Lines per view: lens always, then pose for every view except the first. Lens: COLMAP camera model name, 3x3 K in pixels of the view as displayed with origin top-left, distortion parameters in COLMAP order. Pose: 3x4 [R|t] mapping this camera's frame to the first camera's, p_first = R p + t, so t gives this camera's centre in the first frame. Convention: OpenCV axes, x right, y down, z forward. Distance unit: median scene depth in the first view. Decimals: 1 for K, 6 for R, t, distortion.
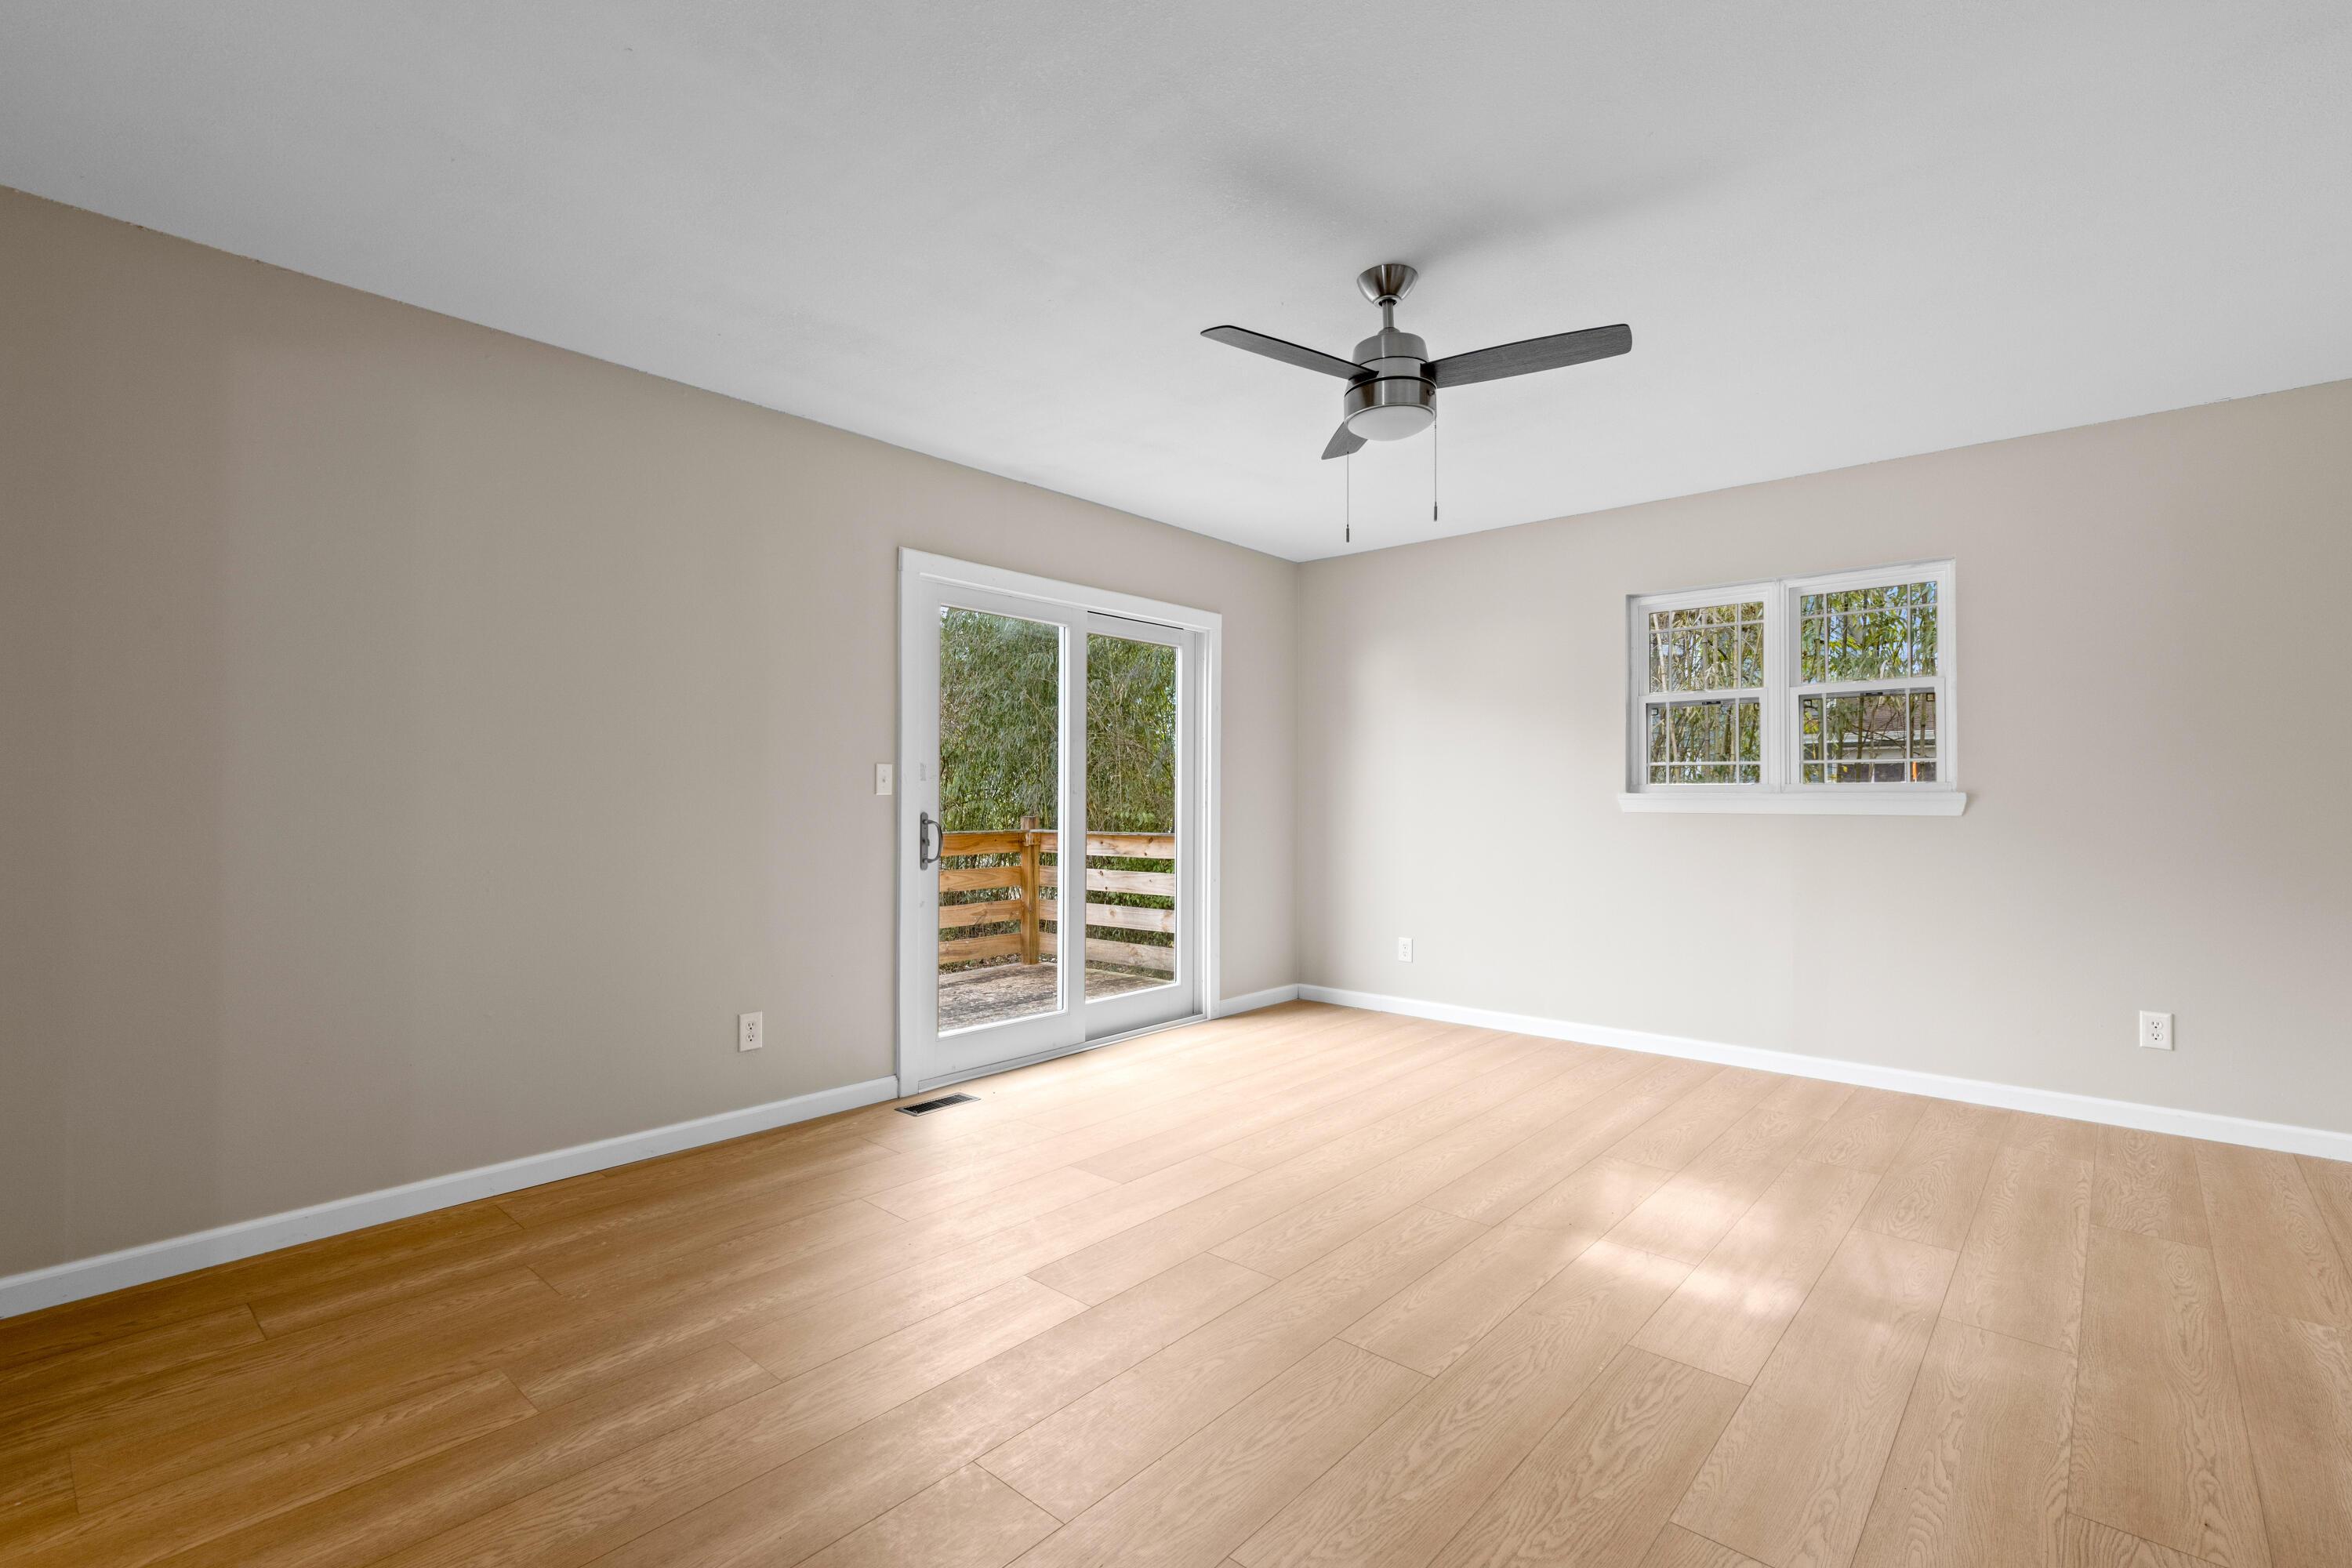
lens RADIAL K [[1059.2, 0, 1172.9], [0, 1059.2, 782.0], [0, 0, 1]] dist [0.012861, -0.000987]
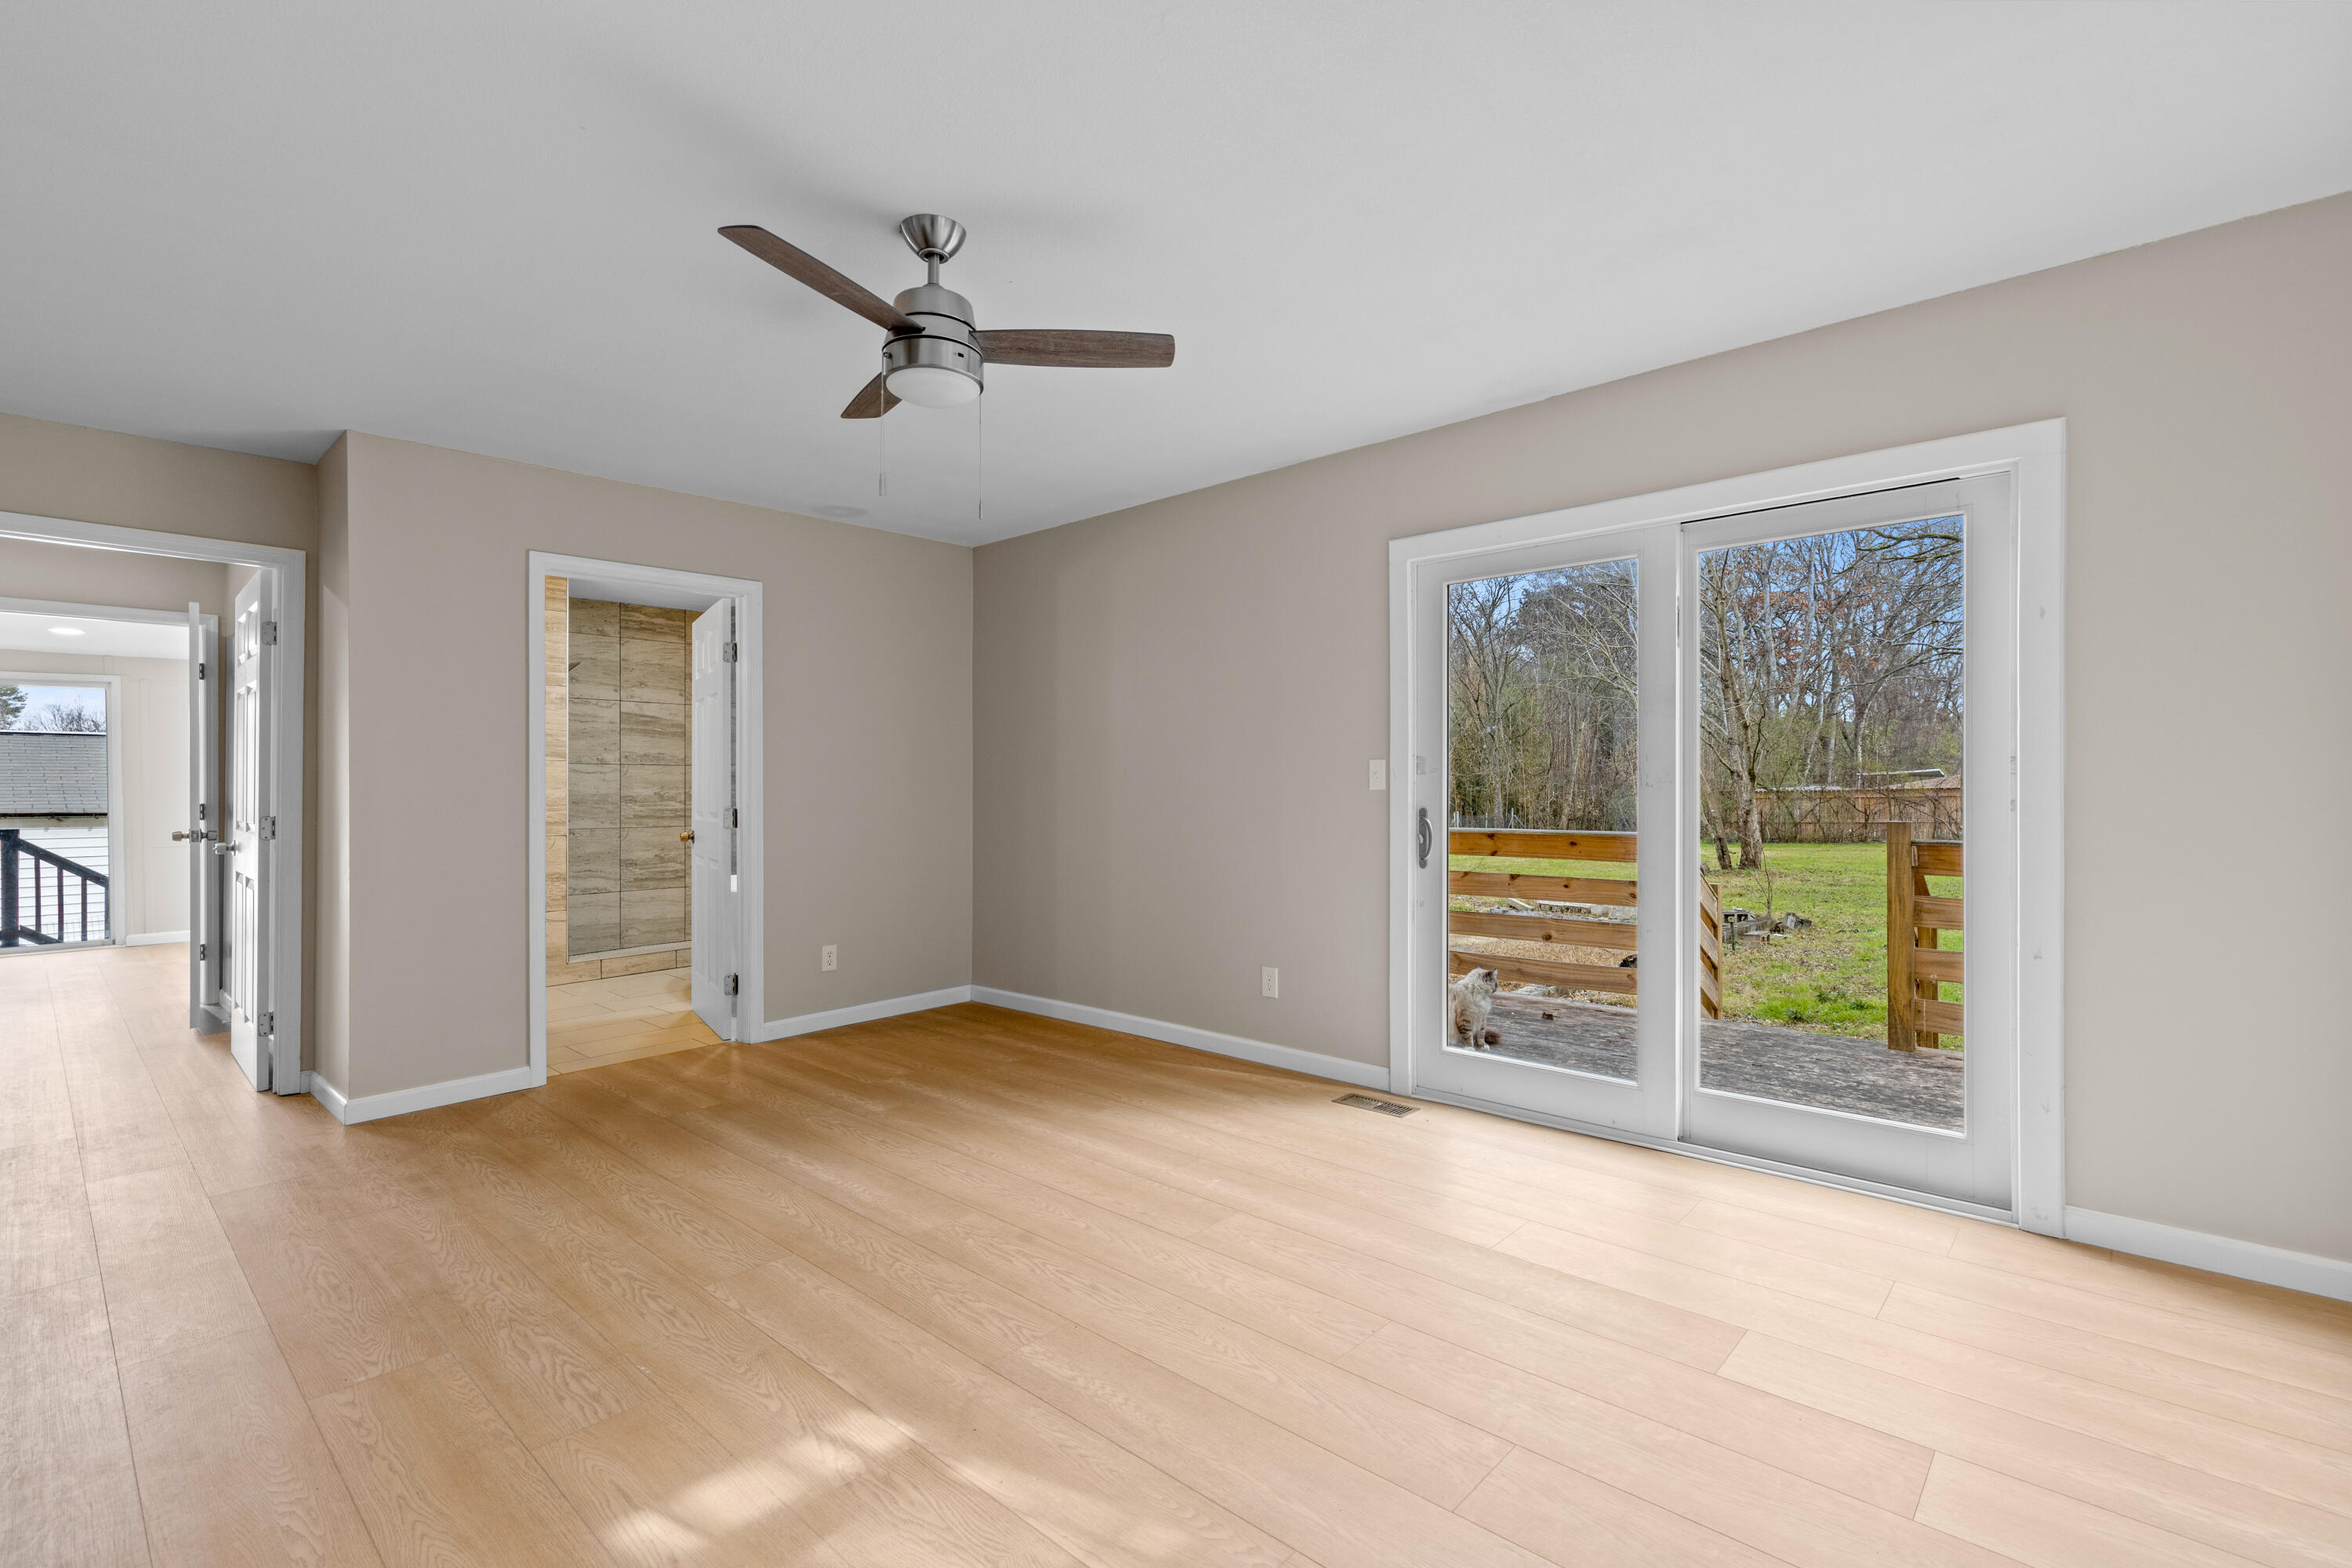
lens RADIAL K [[1059.2, 0, 1164.3], [0, 1059.2, 773.3], [0, 0, 1]] dist [0.012861, -0.000987]
pose [[-0.019213, -0.015718, -0.999692, 0.842345], [0.017923, 0.999710, -0.016063, 0.010579], [0.999655, -0.018226, -0.018926, 0.912945]]
